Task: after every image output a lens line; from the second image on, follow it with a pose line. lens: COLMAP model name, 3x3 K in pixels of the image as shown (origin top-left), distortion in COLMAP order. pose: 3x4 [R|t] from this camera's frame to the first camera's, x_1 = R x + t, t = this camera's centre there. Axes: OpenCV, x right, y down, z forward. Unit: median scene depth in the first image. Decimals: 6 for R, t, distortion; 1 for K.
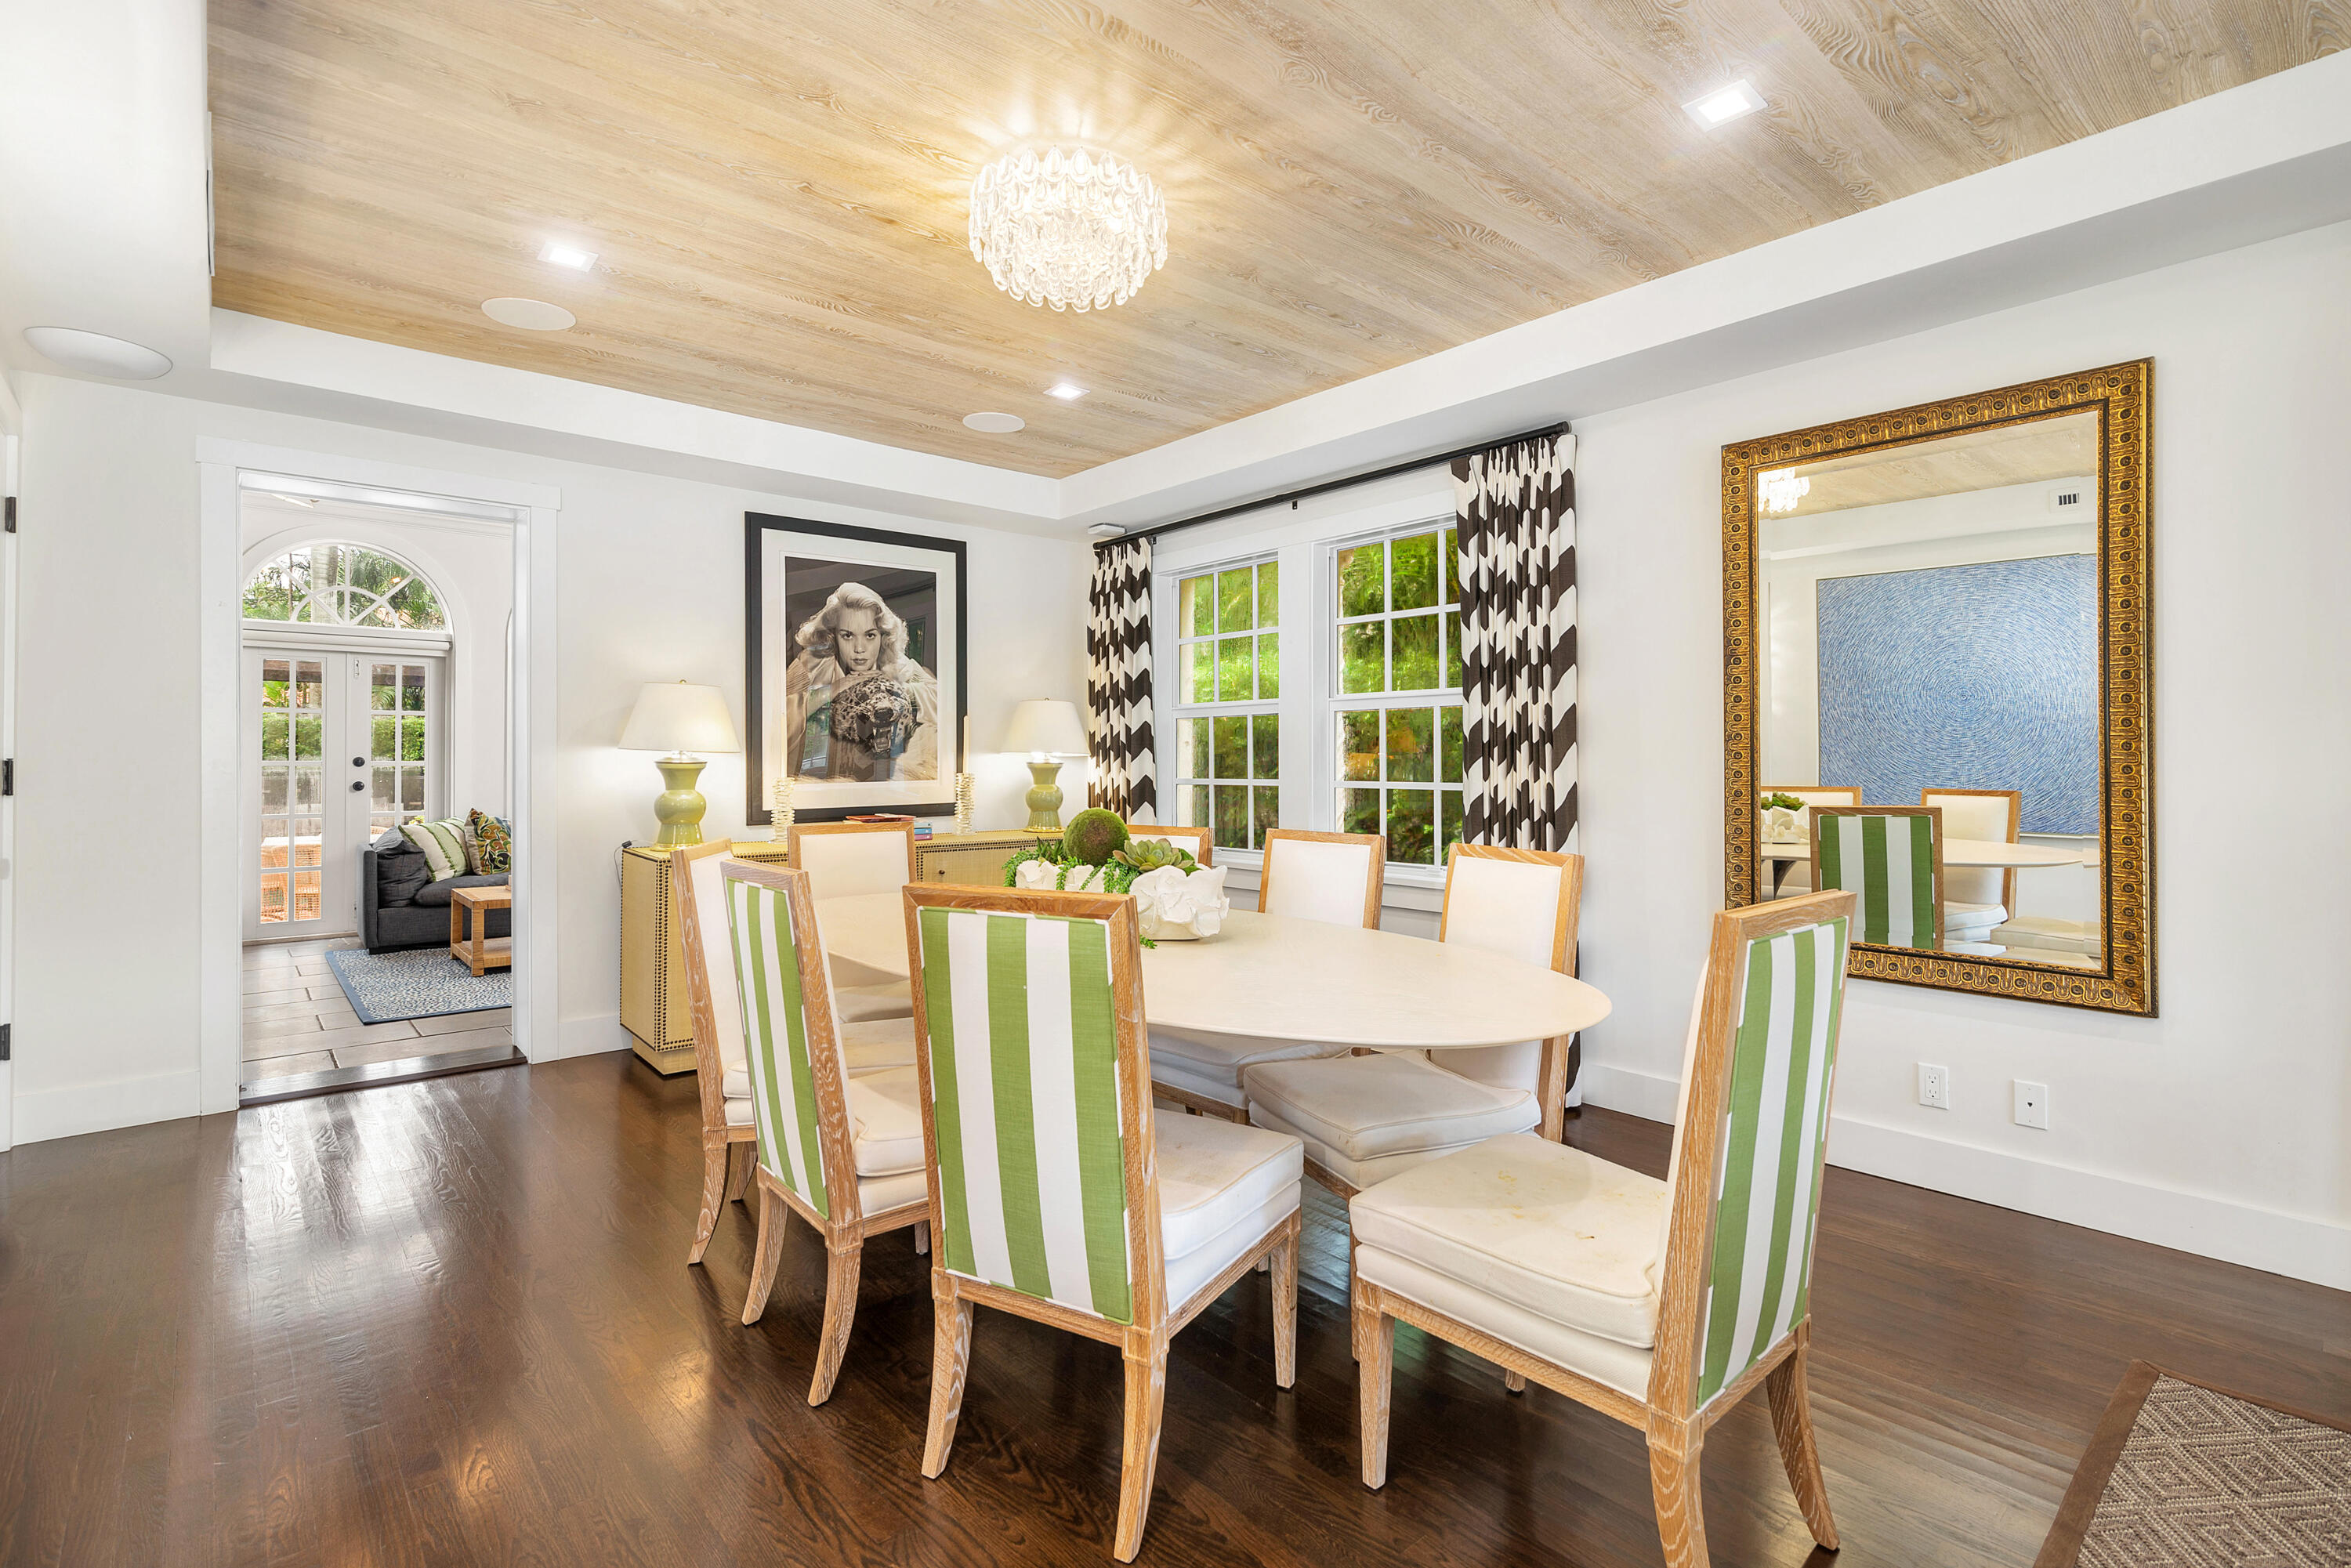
lens RADIAL K [[1091.2, 0, 1170.7], [0, 1091.2, 778.8], [0, 0, 1]] dist [0.002730, 0.000660]
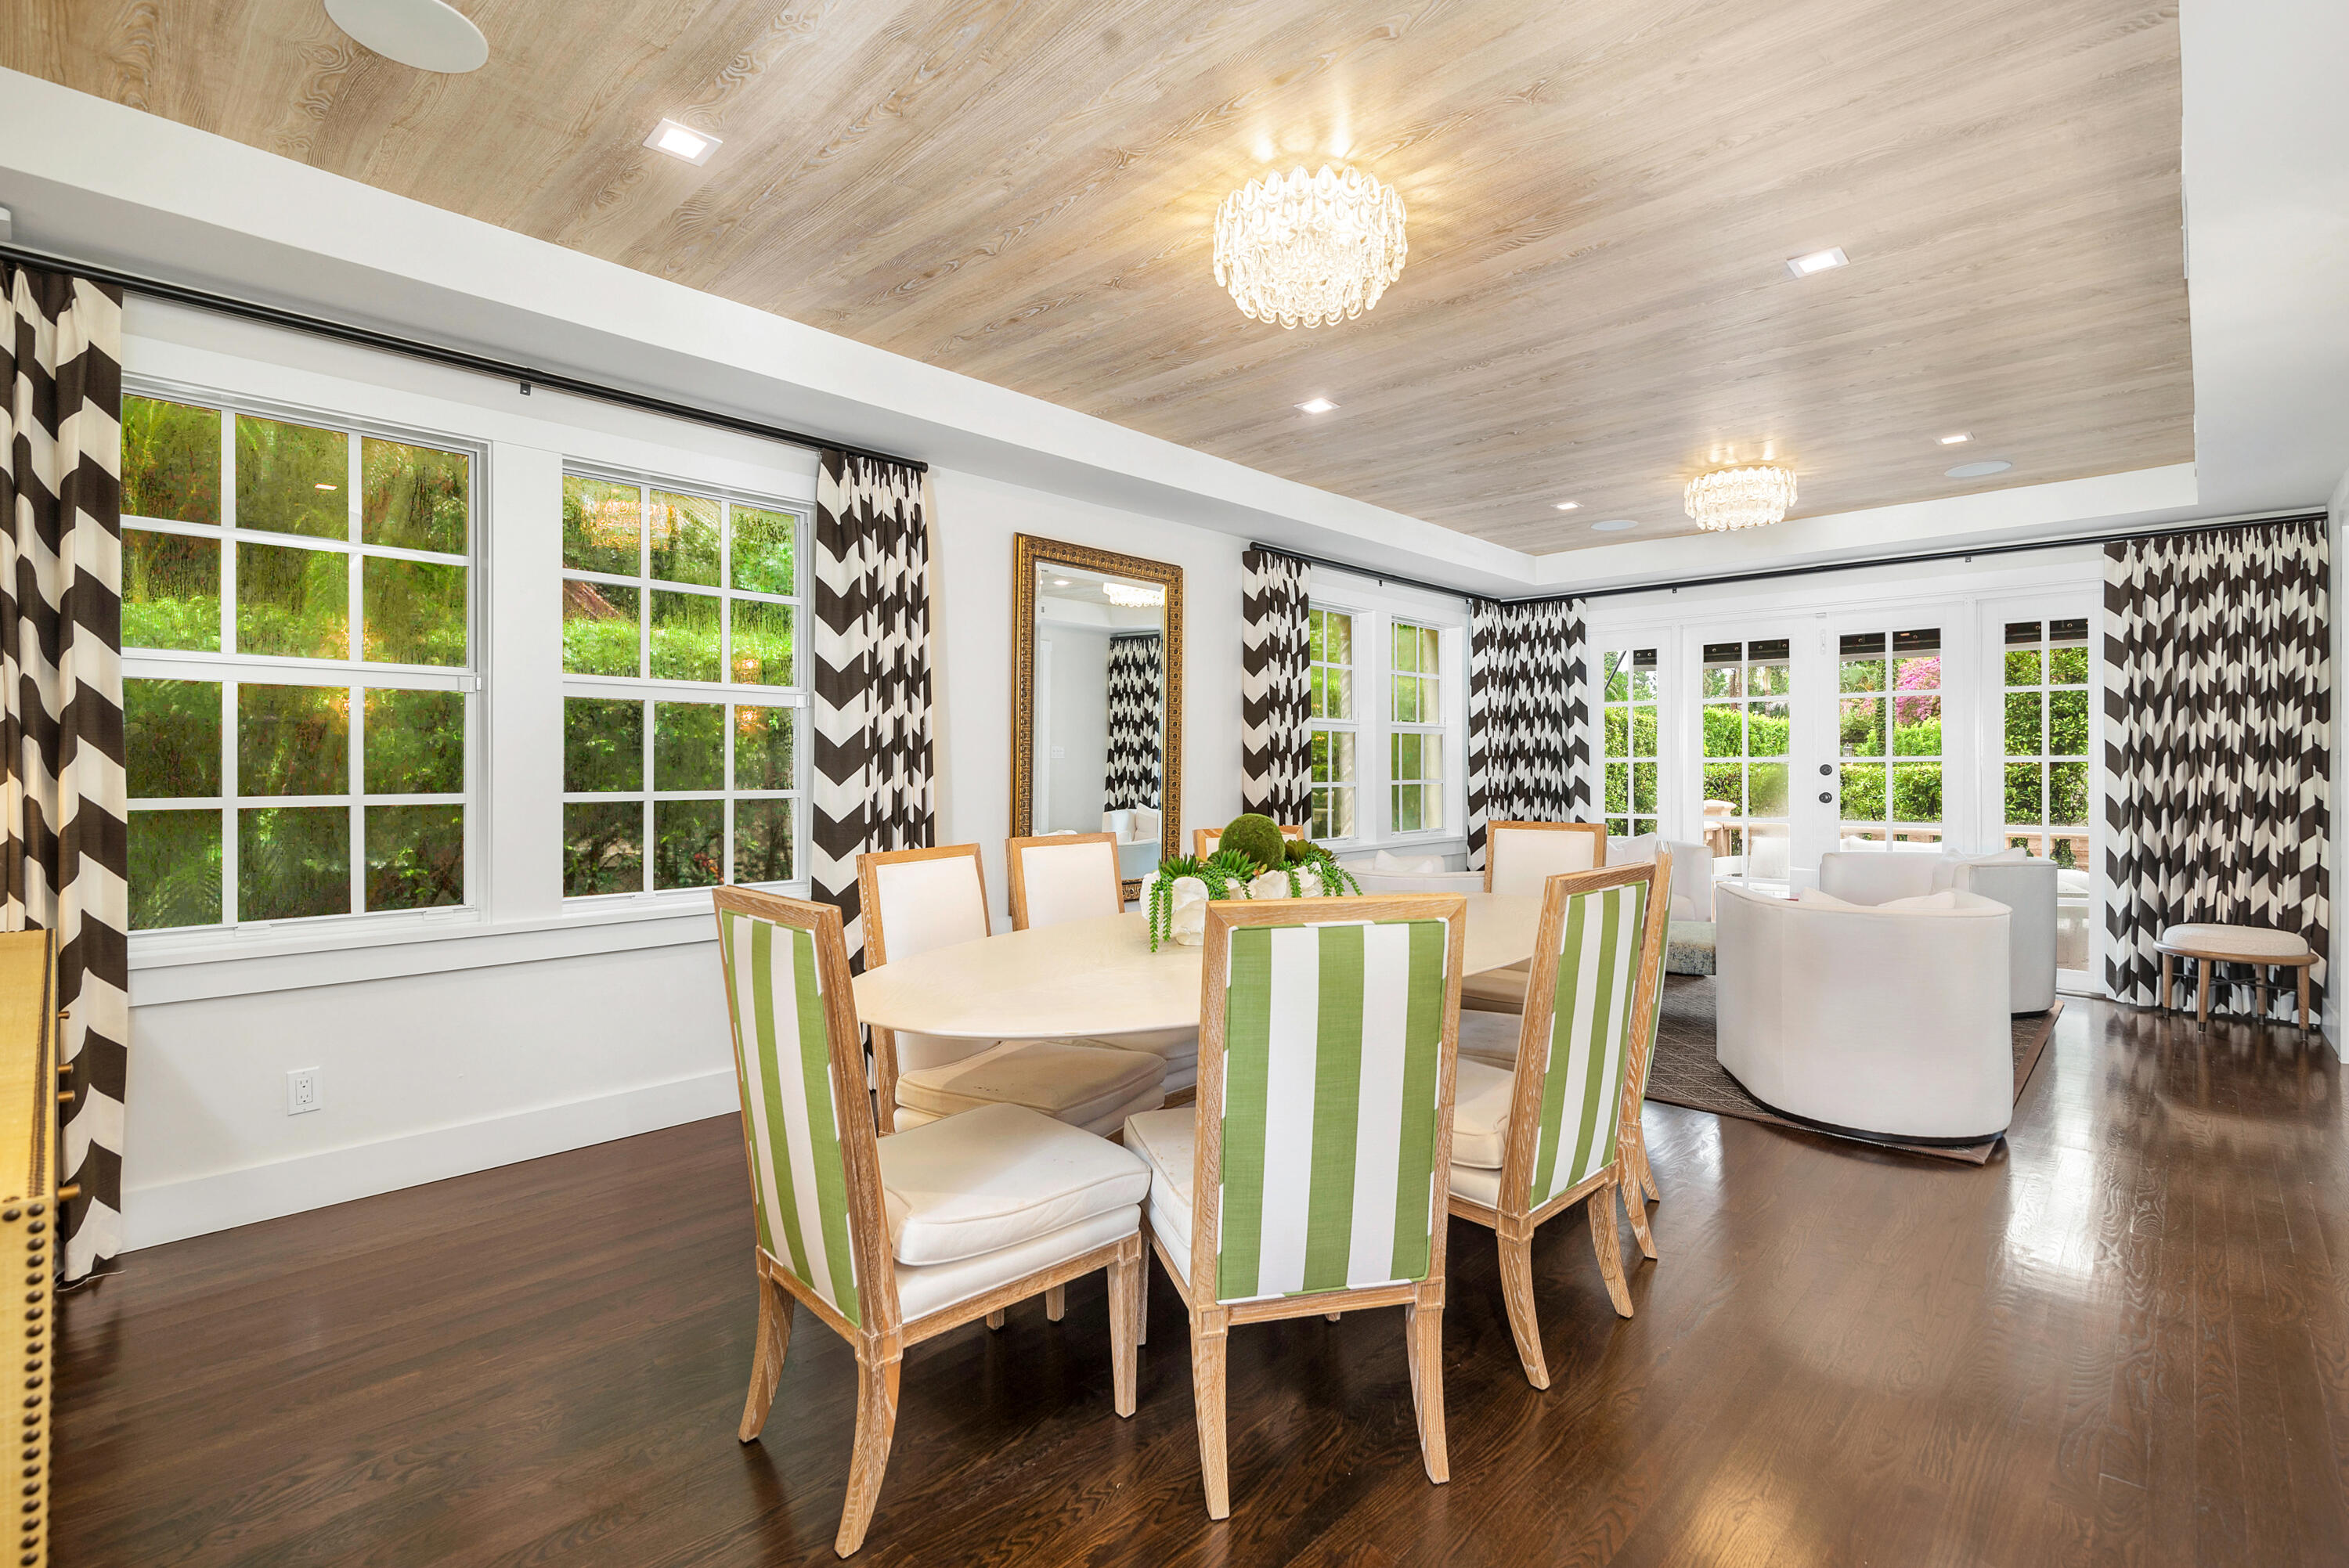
lens RADIAL K [[1090.2, 0, 1169.4], [0, 1090.2, 771.3], [0, 0, 1]] dist [0.002730, 0.000660]
pose [[-0.078055, 0.003672, 0.996942, -0.764200], [0.014019, 0.999898, -0.002585, -0.007341], [-0.996850, 0.013775, -0.078099, 0.846812]]
